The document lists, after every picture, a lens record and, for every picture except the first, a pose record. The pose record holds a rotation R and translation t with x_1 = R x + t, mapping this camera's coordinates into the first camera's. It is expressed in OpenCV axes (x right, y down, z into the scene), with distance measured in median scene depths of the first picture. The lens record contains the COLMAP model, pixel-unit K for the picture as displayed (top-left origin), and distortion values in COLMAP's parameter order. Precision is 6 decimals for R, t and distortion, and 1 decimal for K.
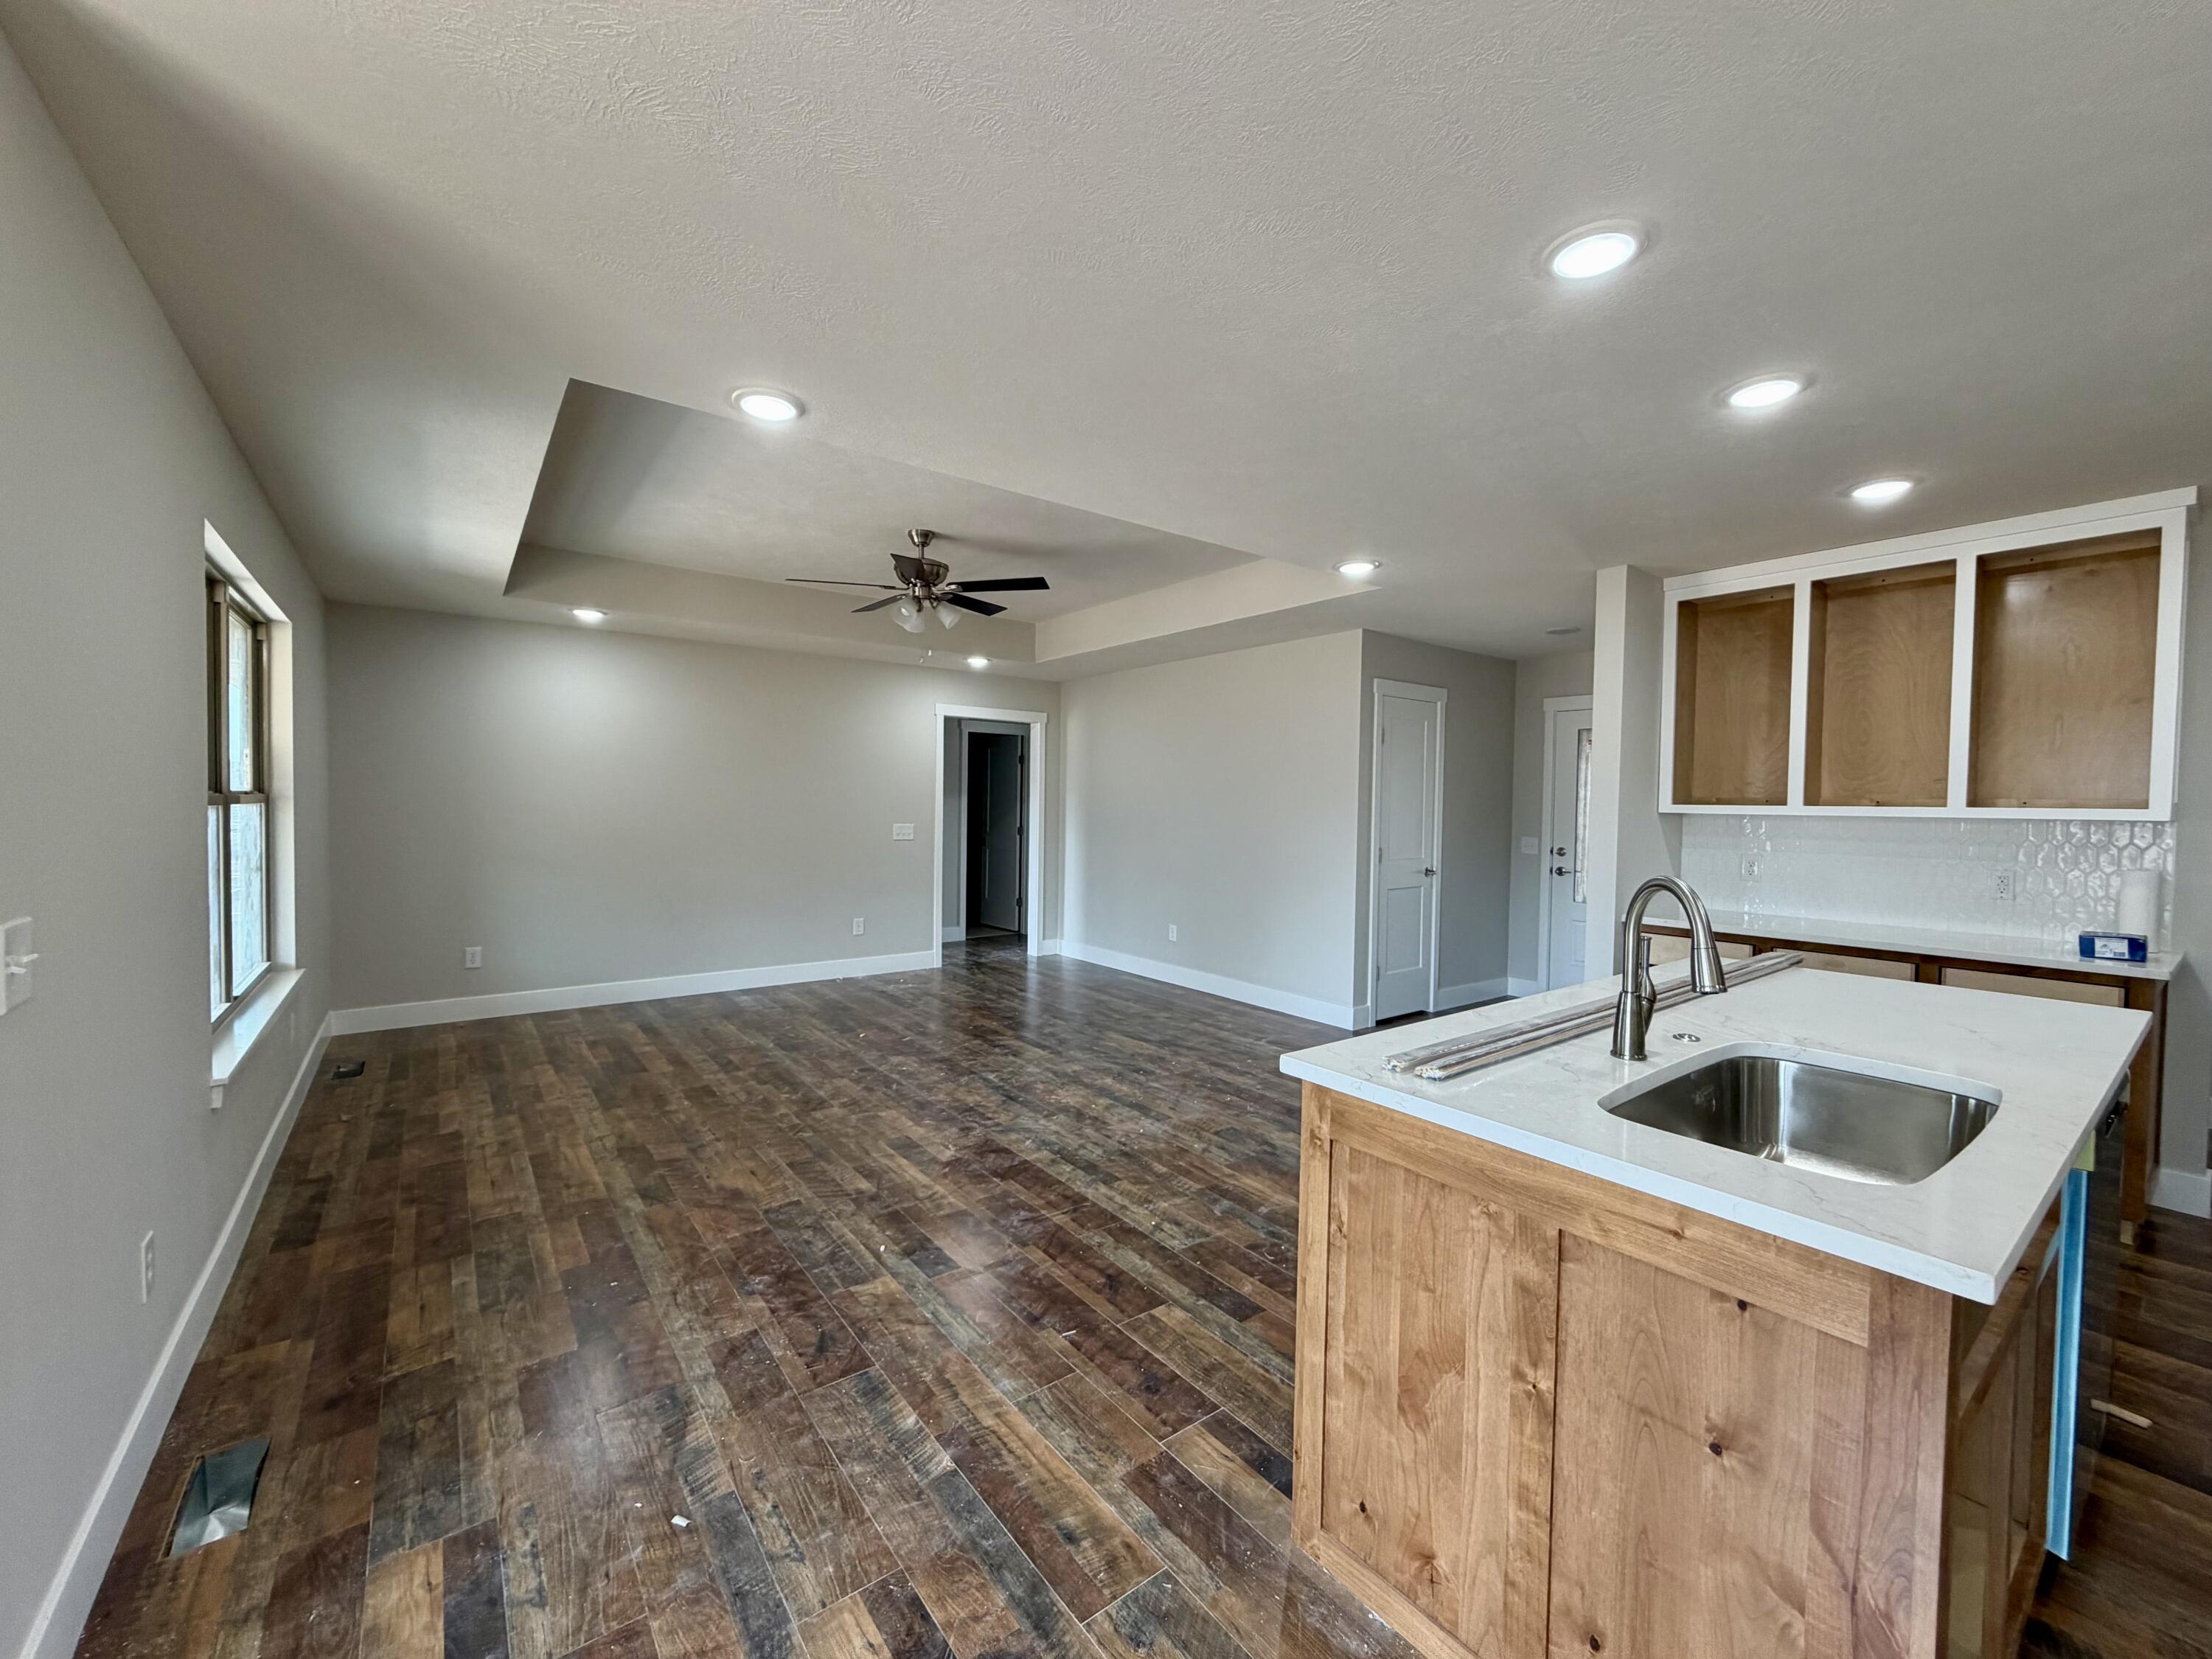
lens RADIAL K [[889.8, 0, 1108.7], [0, 889.8, 827.1], [0, 0, 1]] dist [0.002233, -0.000021]
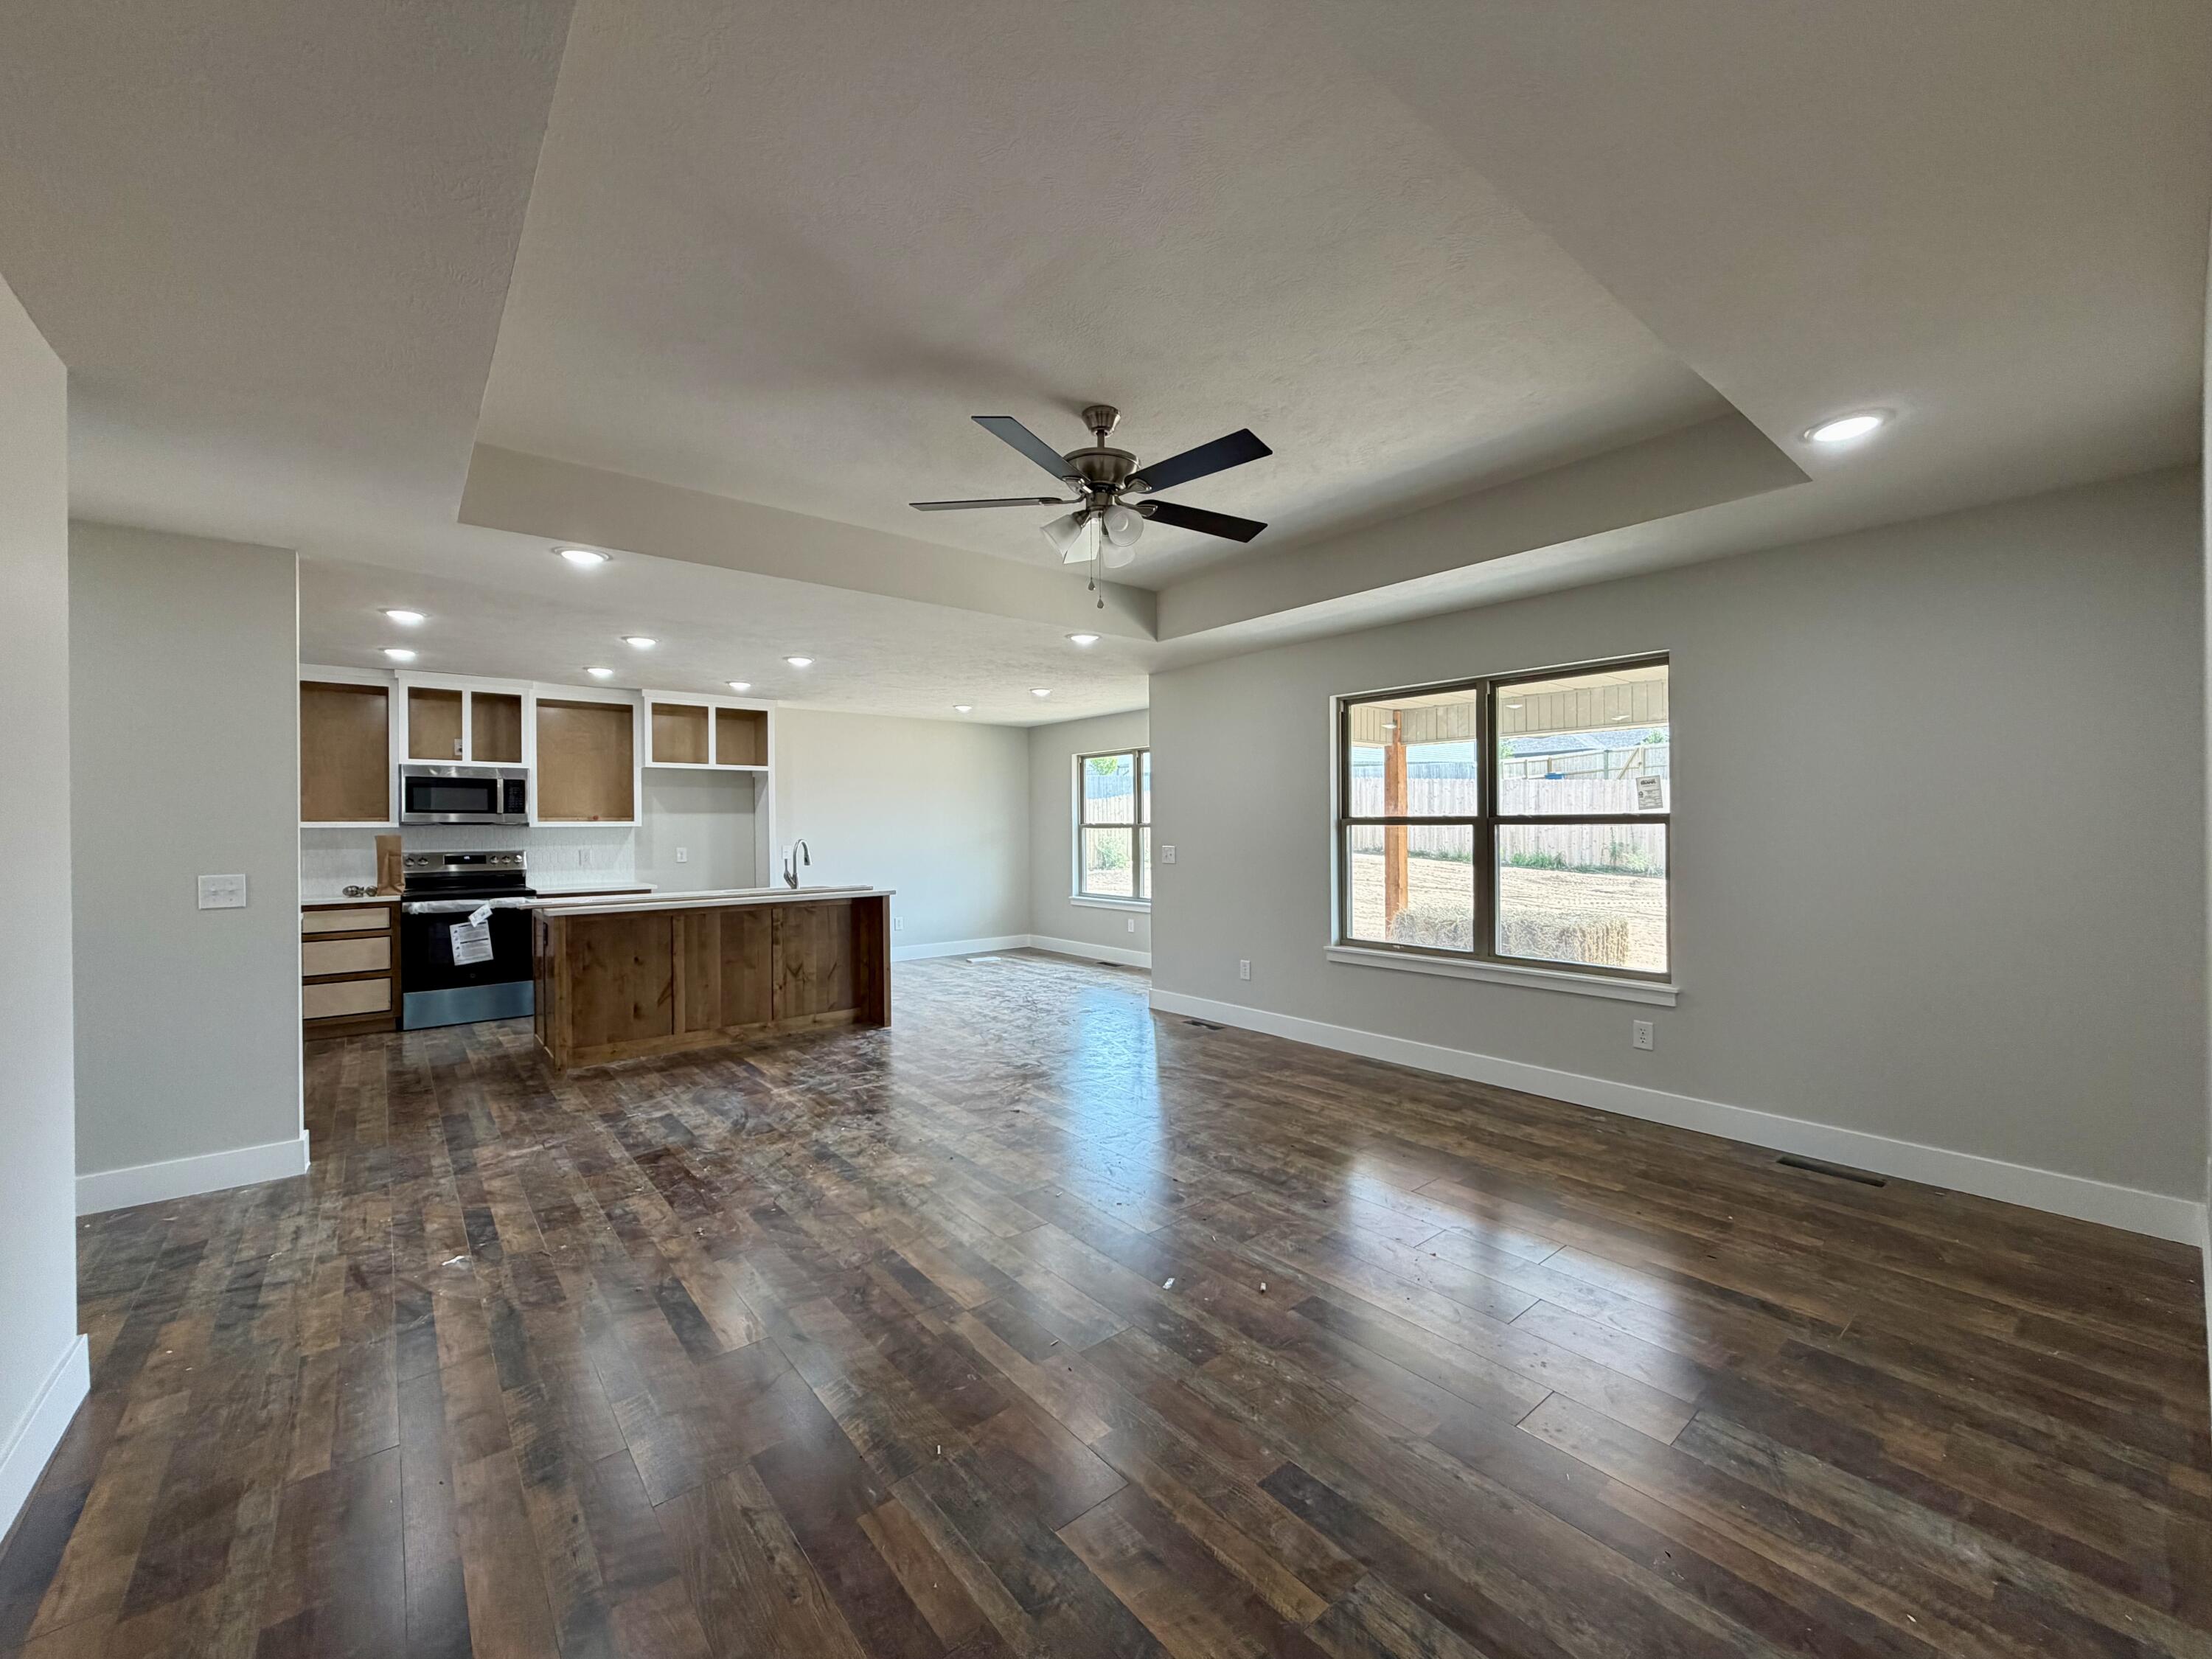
lens RADIAL K [[889.8, 0, 1105.3], [0, 889.8, 827.3], [0, 0, 1]] dist [0.002233, -0.000021]
pose [[-0.999299, -0.003786, -0.037245, -0.222713], [-0.004790, 0.999626, 0.026906, -0.045299], [0.037129, 0.027066, -0.998944, 1.957331]]
